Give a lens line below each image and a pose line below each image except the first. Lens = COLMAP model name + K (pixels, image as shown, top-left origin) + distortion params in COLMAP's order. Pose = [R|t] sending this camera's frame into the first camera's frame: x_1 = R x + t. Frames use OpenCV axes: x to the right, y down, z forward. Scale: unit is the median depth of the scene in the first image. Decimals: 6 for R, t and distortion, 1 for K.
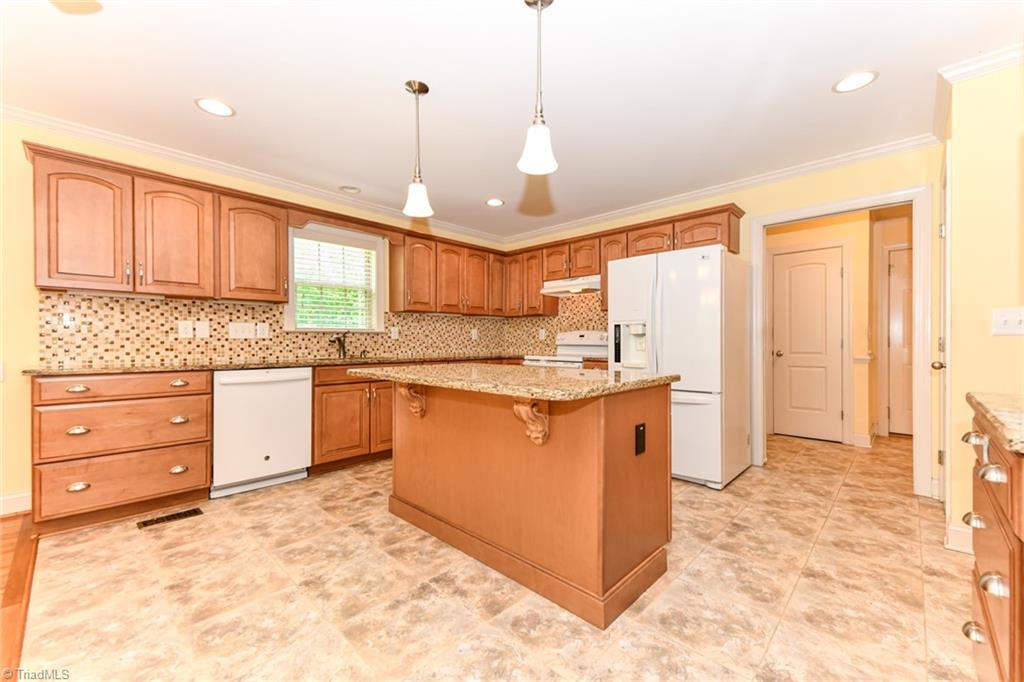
lens RADIAL K [[412.1, 0, 515.6], [0, 412.1, 340.1], [0, 0, 1]] dist [0.018335, -0.001976]
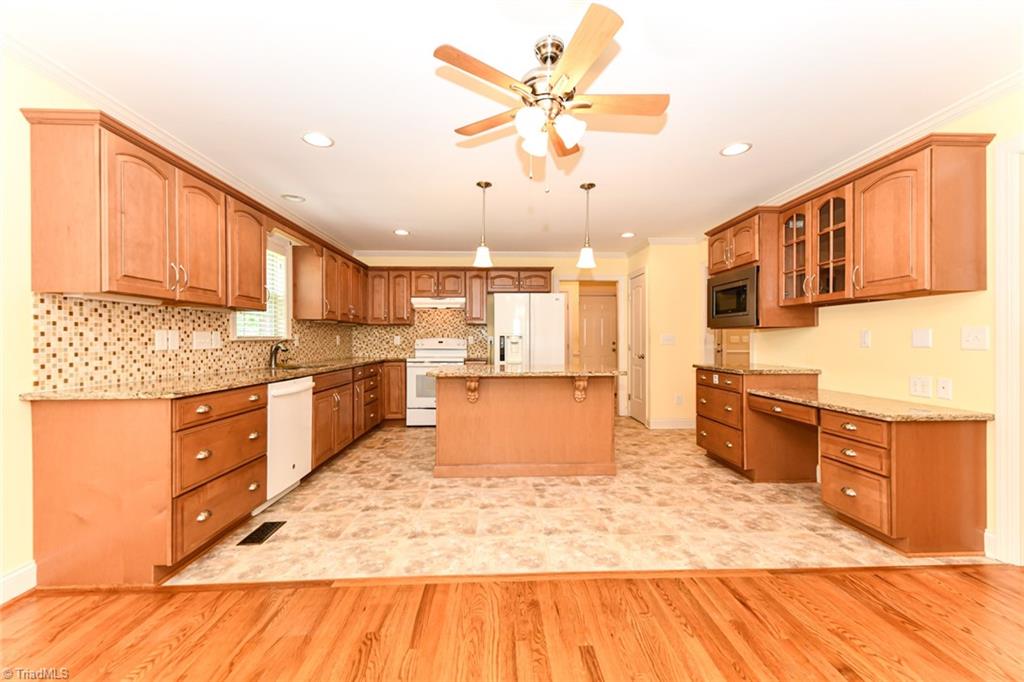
lens RADIAL K [[412.1, 0, 514.3], [0, 412.1, 336.8], [0, 0, 1]] dist [0.018335, -0.001976]
pose [[0.695597, 0.005489, 0.718411, -0.951667], [-0.001180, 0.999978, -0.006498, -0.029153], [-0.718431, 0.003673, 0.695588, -0.101569]]
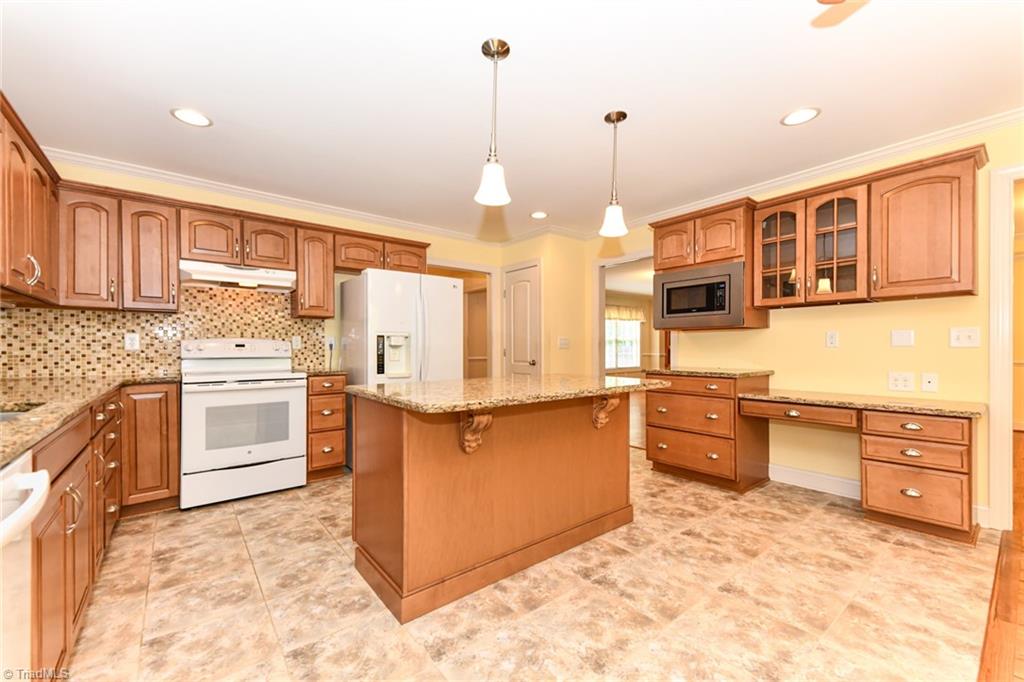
lens RADIAL K [[412.1, 0, 515.6], [0, 412.1, 347.0], [0, 0, 1]] dist [0.018335, -0.001976]
pose [[0.128709, 0.003173, 0.991677, -0.802457], [-0.000605, 0.999995, -0.003121, -0.008519], [-0.991682, -0.000198, 0.128711, 0.651962]]
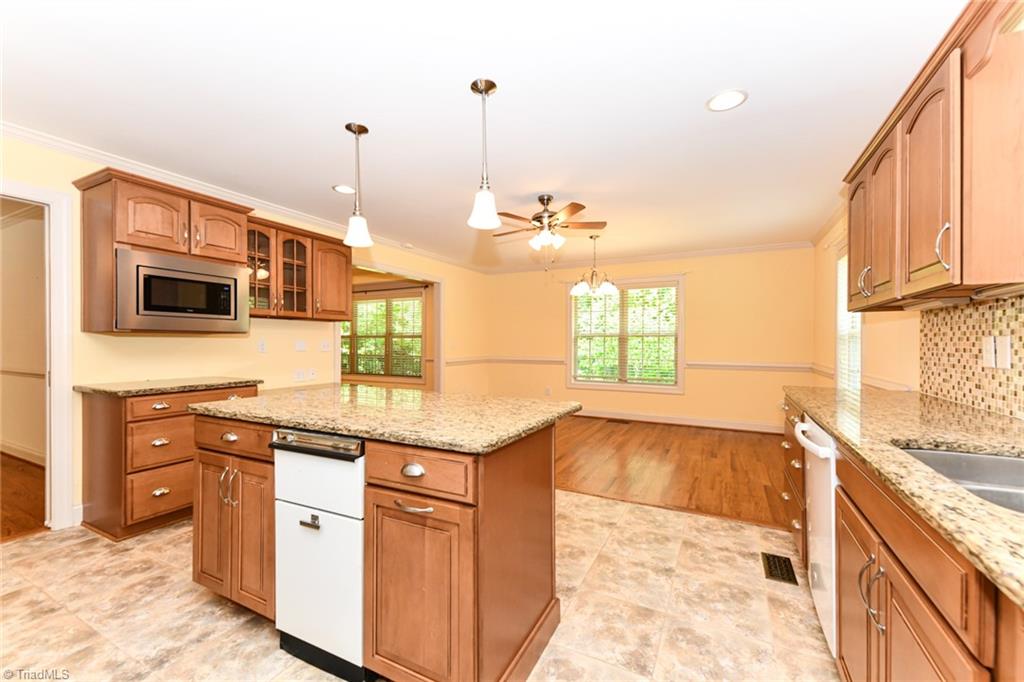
lens RADIAL K [[412.1, 0, 513.5], [0, 412.1, 342.2], [0, 0, 1]] dist [0.018335, -0.001976]
pose [[-0.960571, -0.001714, -0.278029, -0.035866], [-0.000359, 0.999988, -0.004922, -0.037803], [0.278034, -0.004628, -0.960560, 1.435698]]
